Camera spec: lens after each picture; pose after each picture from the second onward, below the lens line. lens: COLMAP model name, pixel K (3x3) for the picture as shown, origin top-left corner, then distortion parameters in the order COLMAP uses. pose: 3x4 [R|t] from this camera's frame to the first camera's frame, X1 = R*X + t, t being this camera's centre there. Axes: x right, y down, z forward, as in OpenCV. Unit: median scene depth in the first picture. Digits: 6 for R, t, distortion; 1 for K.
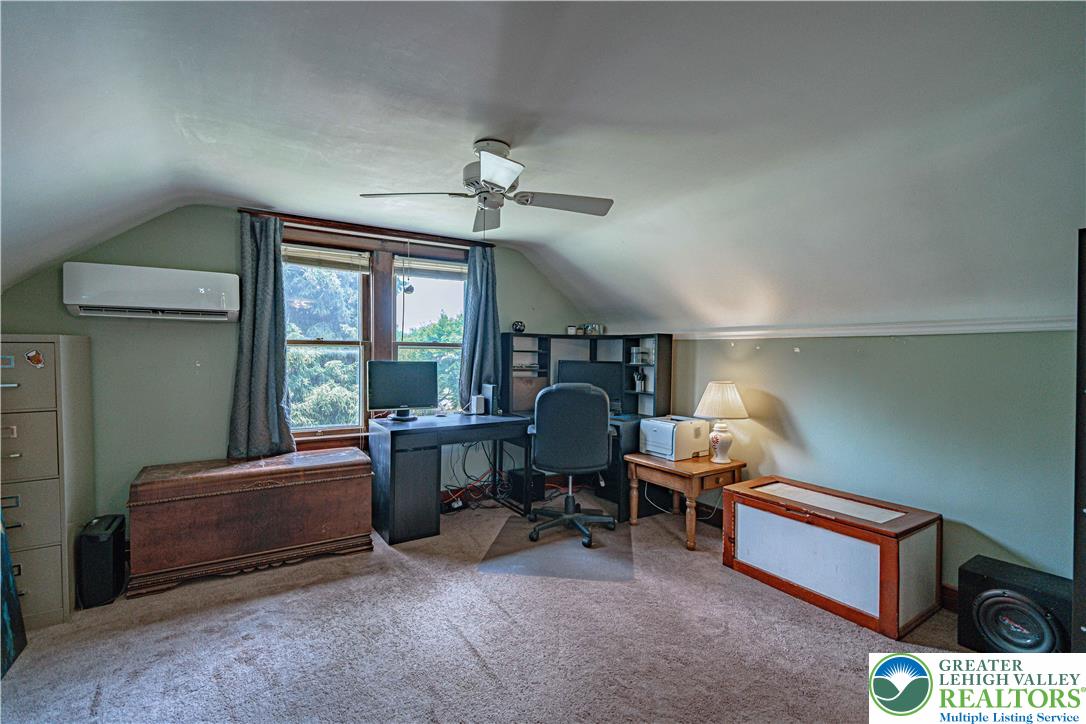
lens RADIAL K [[503.1, 0, 541.5], [0, 503.1, 362.2], [0, 0, 1]] dist [-0.000733, 0.001101]
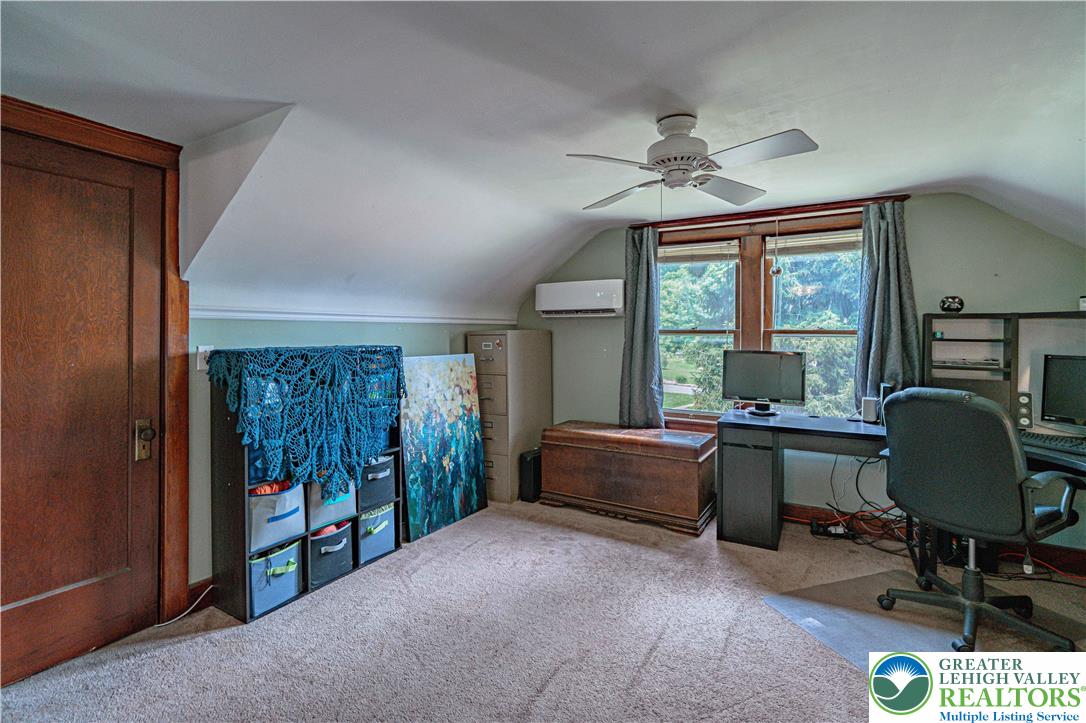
lens RADIAL K [[503.1, 0, 526.6], [0, 503.1, 334.1], [0, 0, 1]] dist [-0.000733, 0.001101]
pose [[0.428780, -0.010778, -0.903345, 0.411643], [-0.020239, 0.999563, -0.021532, -0.004151], [0.903182, 0.027515, 0.428375, 0.233666]]
